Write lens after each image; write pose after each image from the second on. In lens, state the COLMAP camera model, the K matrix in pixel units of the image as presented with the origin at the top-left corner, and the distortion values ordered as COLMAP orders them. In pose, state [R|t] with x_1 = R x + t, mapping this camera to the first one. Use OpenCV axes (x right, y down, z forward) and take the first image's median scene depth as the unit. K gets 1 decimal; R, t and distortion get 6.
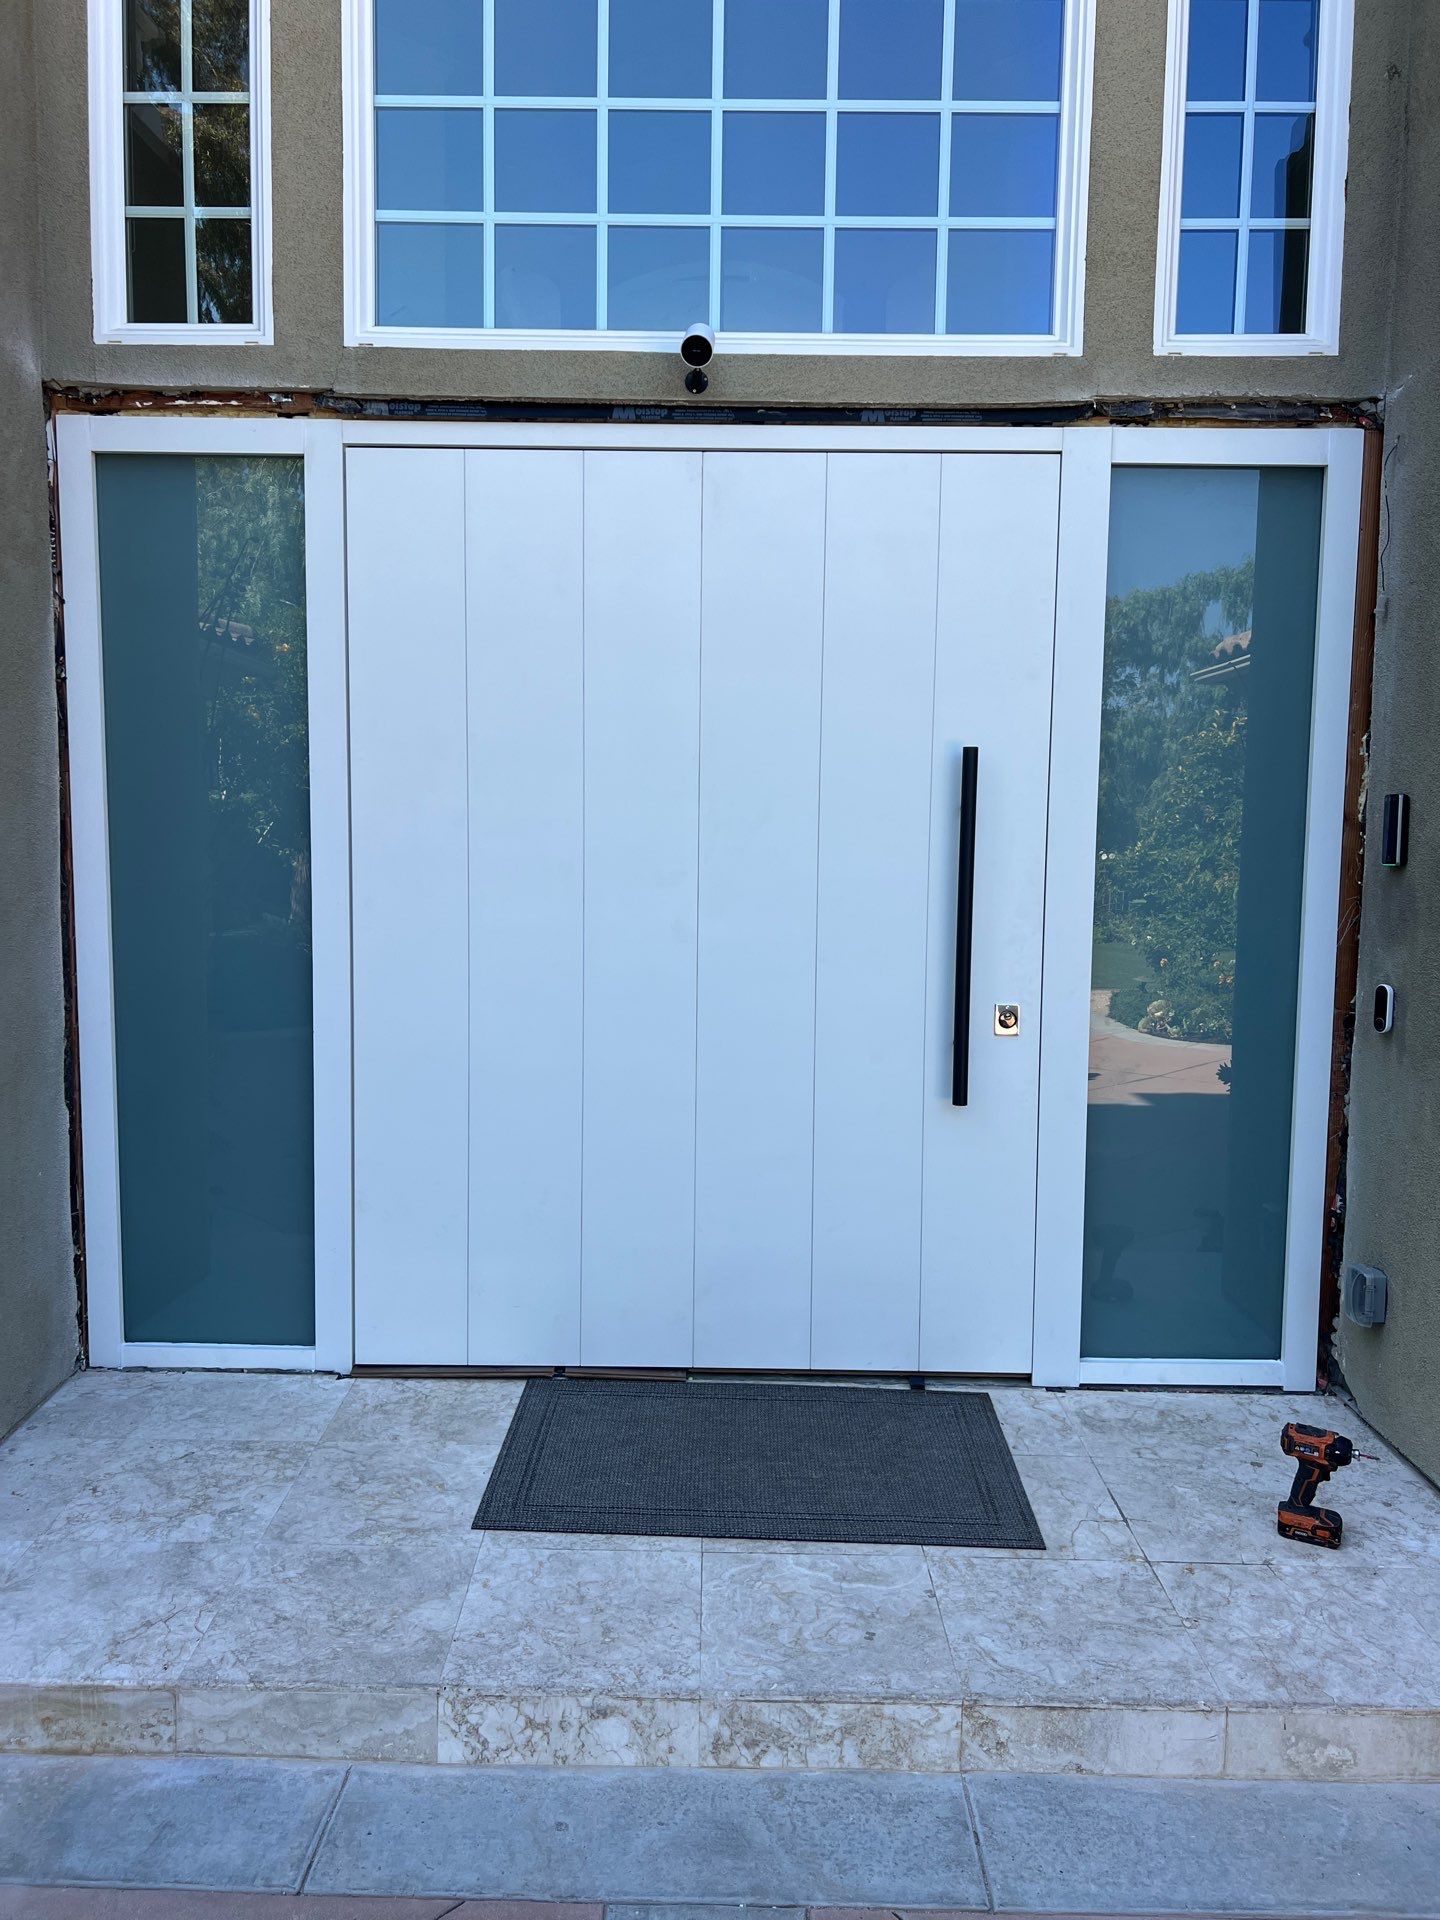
lens RADIAL K [[1463.3, 0, 718.0], [0, 1463.3, 952.6], [0, 0, 1]] dist [0.040450, -0.046624]
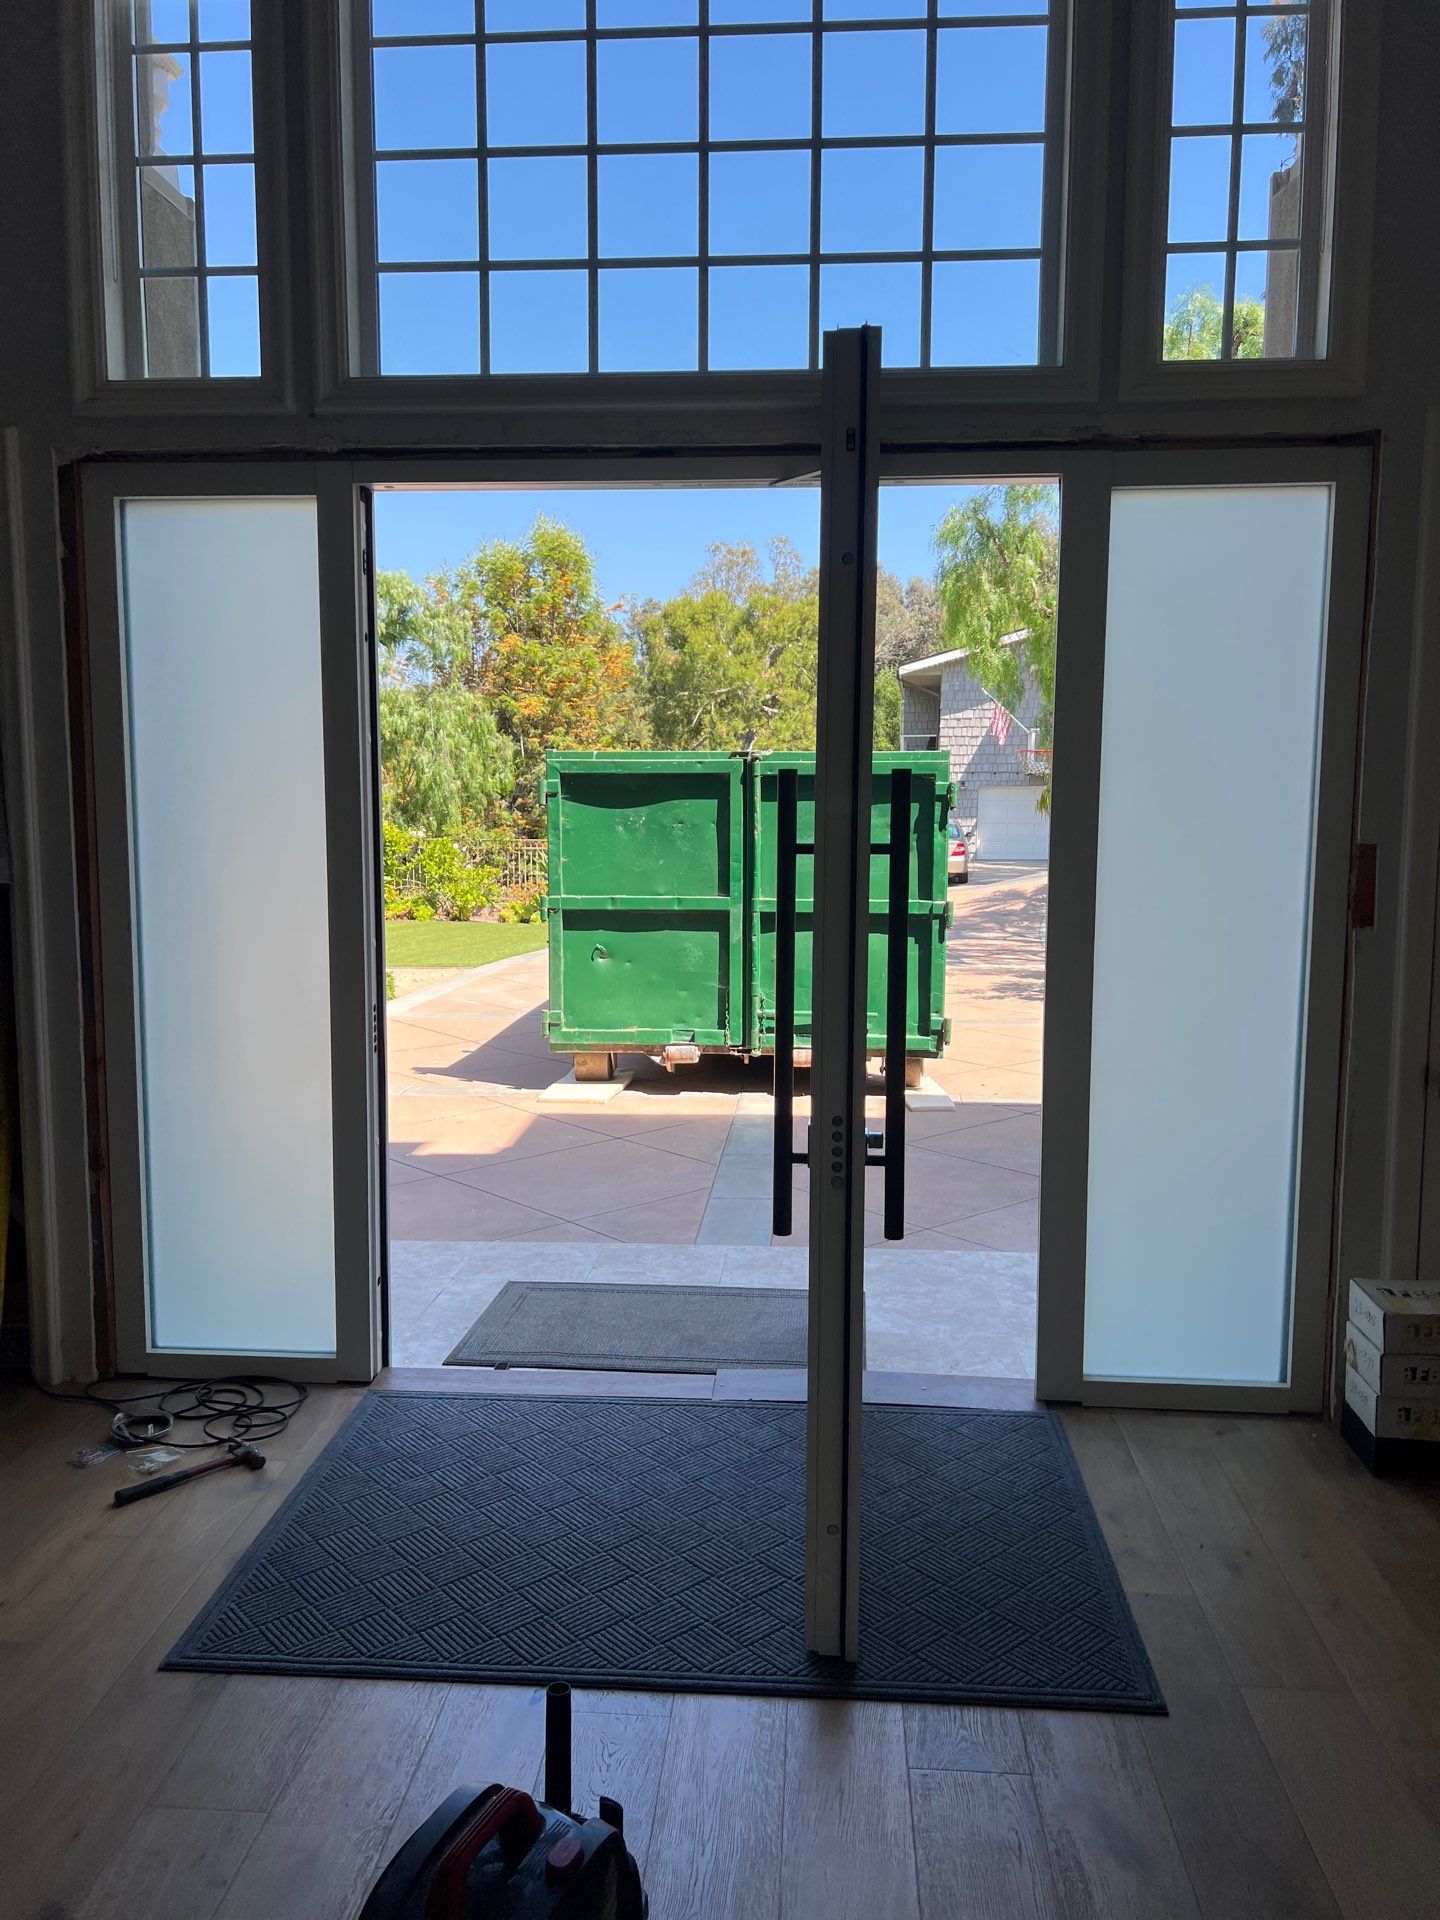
lens RADIAL K [[1463.3, 0, 721.1], [0, 1463.3, 907.7], [0, 0, 1]] dist [0.040450, -0.046624]
pose [[-0.997456, -0.020597, 0.068239, -0.096214], [-0.008991, 0.986048, 0.166215, -0.232406], [-0.070711, 0.165179, -0.983726, 2.122129]]
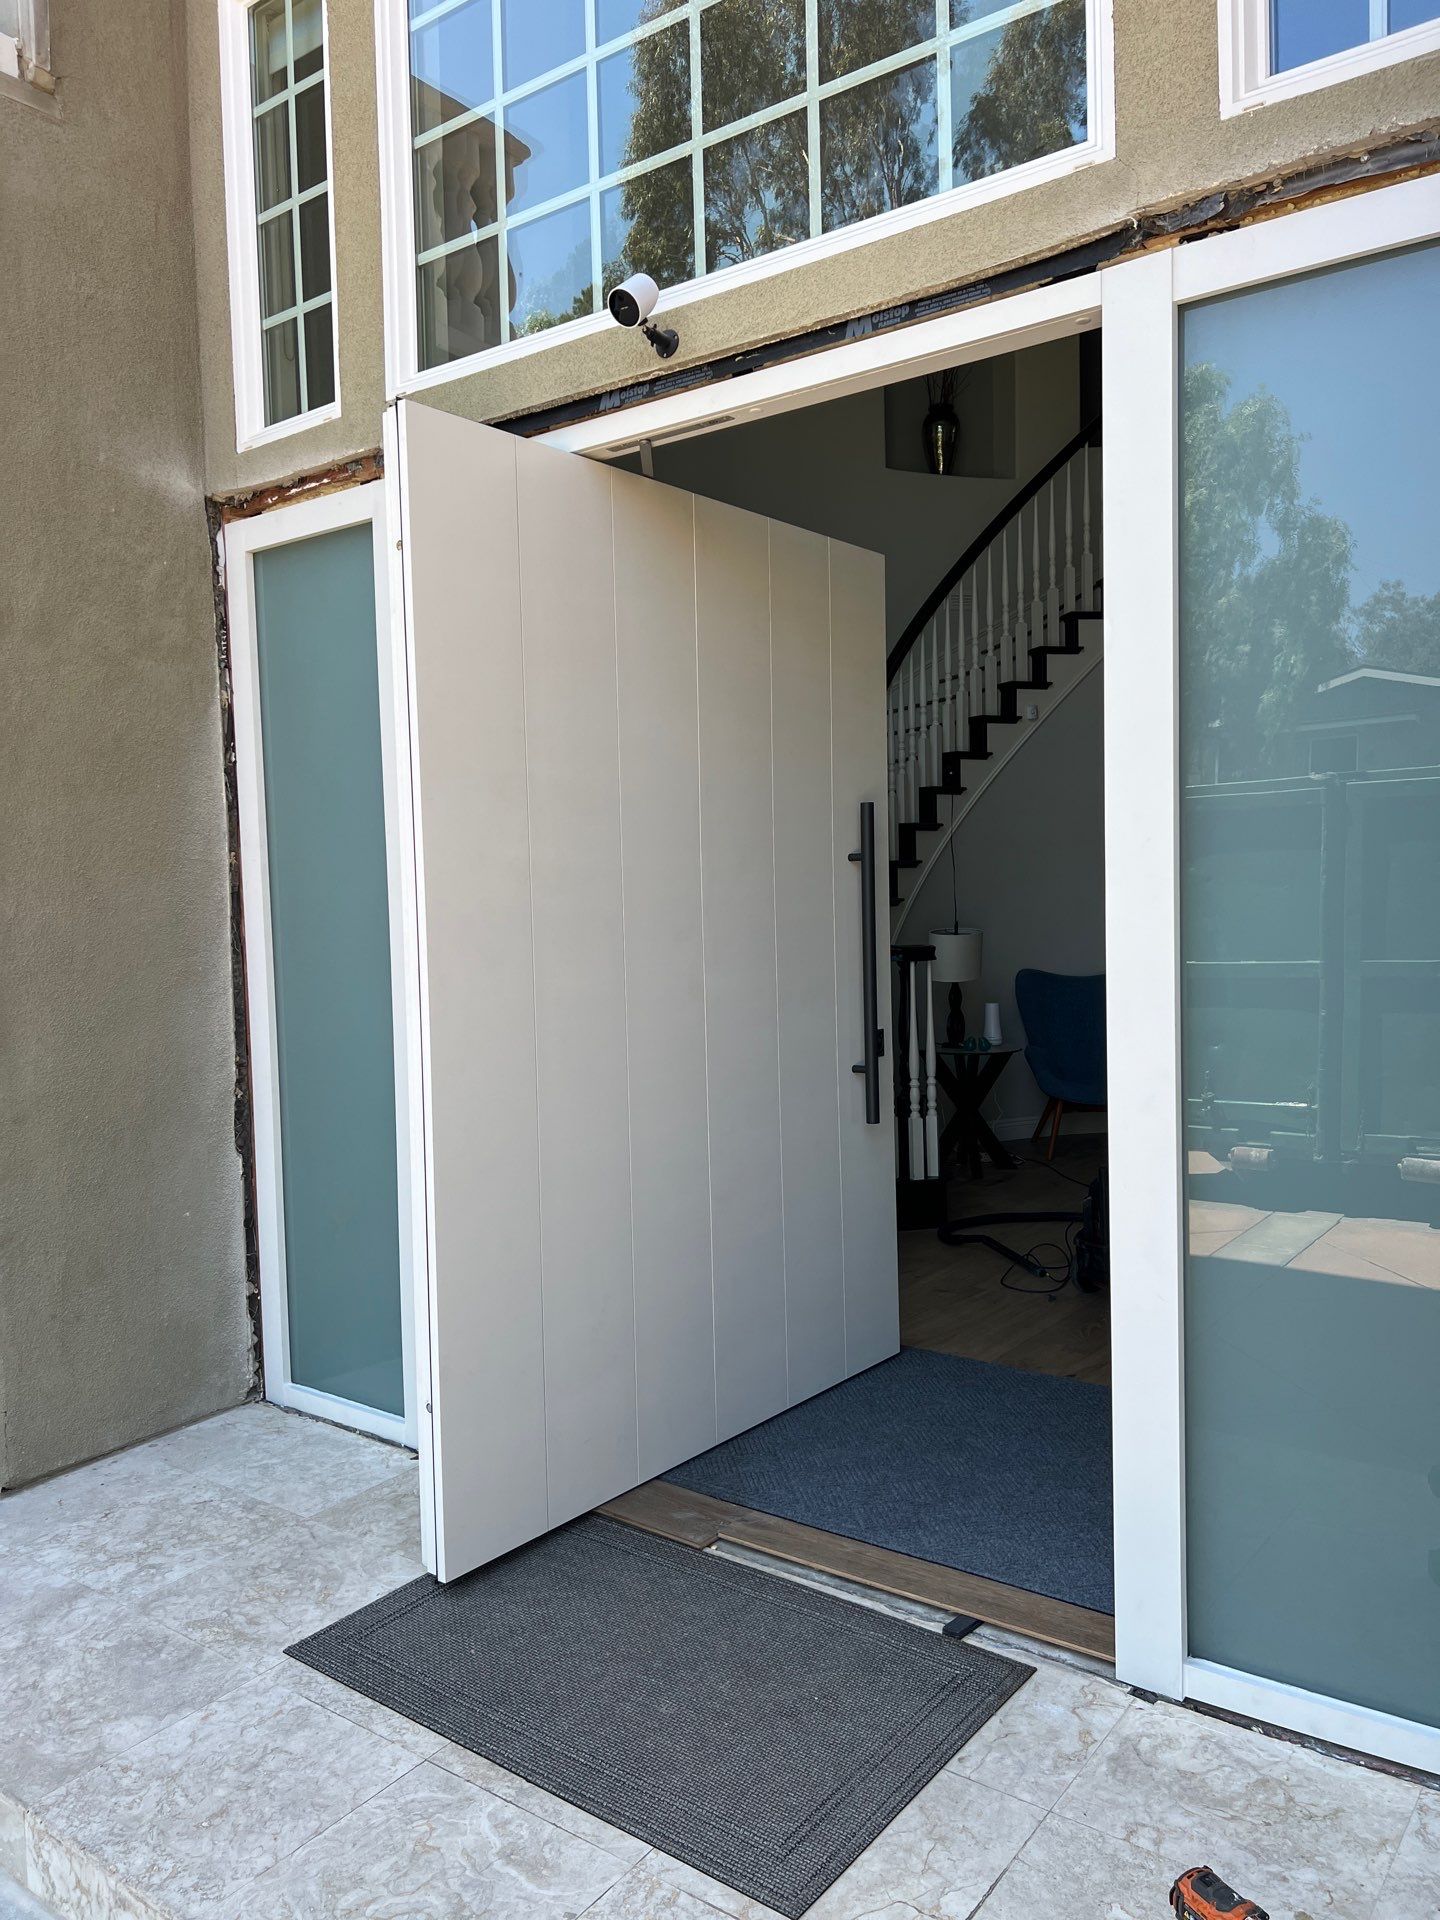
lens RADIAL K [[1463.3, 0, 685.5], [0, 1463.3, 971.6], [0, 0, 1]] dist [0.040450, -0.046624]
pose [[0.792636, 0.001560, -0.609693, 0.503709], [-0.019498, 0.999550, -0.022791, -0.012669], [0.609383, 0.029953, 0.792310, 0.354211]]
